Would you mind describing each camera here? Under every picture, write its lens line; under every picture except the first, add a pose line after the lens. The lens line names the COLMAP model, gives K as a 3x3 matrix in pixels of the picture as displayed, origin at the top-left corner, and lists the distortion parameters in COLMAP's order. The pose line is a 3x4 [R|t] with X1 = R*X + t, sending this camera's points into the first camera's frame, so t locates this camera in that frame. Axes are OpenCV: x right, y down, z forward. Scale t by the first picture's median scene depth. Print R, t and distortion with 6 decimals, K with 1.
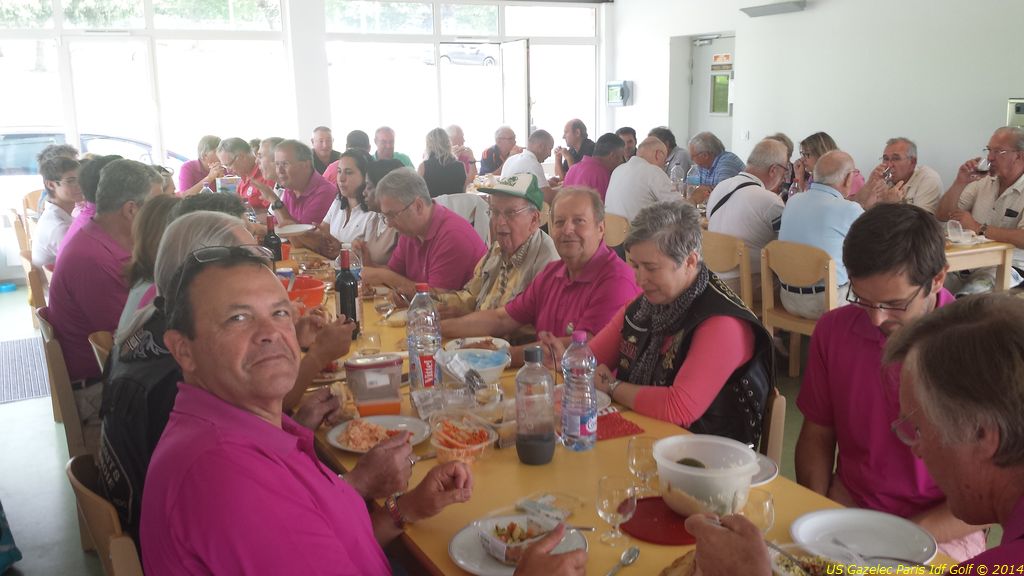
lens RADIAL K [[951.6, 0, 517.0], [0, 951.6, 282.9], [0, 0, 1]] dist [0.139524, -0.342874]
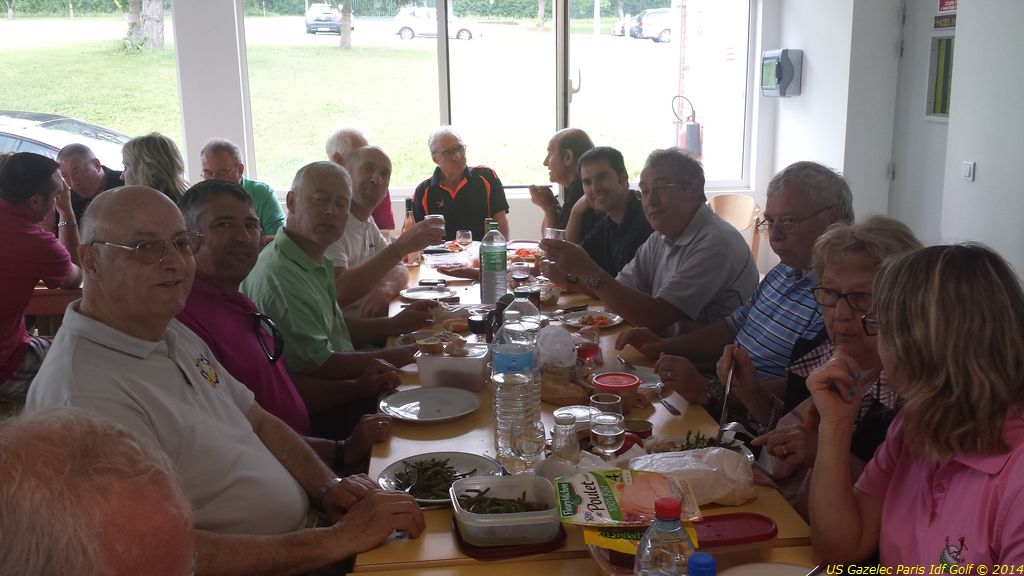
lens RADIAL K [[951.6, 0, 517.0], [0, 951.6, 282.9], [0, 0, 1]] dist [0.139524, -0.342874]
pose [[0.922302, 0.088174, -0.376277, 0.195036], [-0.078734, 0.996076, 0.040428, -0.095478], [0.378365, -0.007661, 0.925625, 0.464397]]
